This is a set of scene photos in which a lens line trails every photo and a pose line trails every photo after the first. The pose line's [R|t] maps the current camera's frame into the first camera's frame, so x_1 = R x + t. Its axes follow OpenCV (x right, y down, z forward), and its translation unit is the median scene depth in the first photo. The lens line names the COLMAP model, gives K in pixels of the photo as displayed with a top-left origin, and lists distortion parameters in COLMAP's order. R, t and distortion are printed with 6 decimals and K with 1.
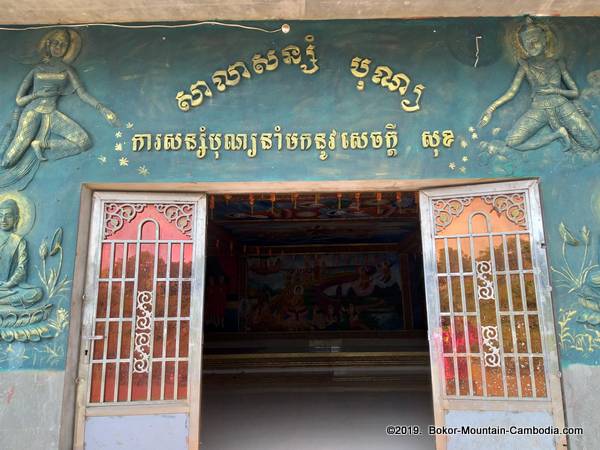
lens RADIAL K [[481.7, 0, 303.0], [0, 481.7, 220.4], [0, 0, 1]] dist [0.098491, -0.174420]
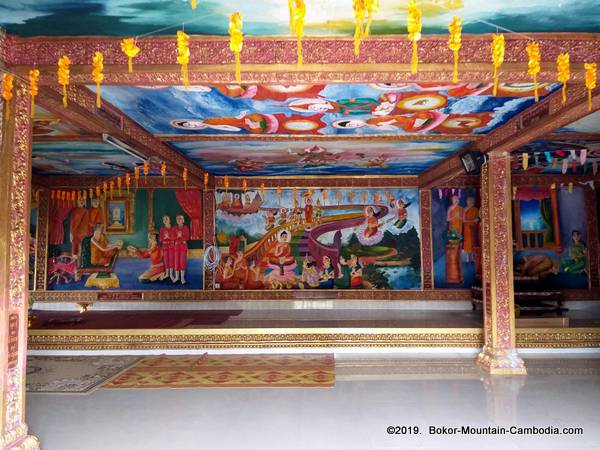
lens RADIAL K [[481.7, 0, 303.0], [0, 481.7, 220.4], [0, 0, 1]] dist [0.098491, -0.174420]
pose [[0.999108, 0.013656, 0.039947, -0.010125], [-0.018999, 0.990448, 0.136572, 0.017027], [-0.037701, -0.137209, 0.989824, 0.260680]]
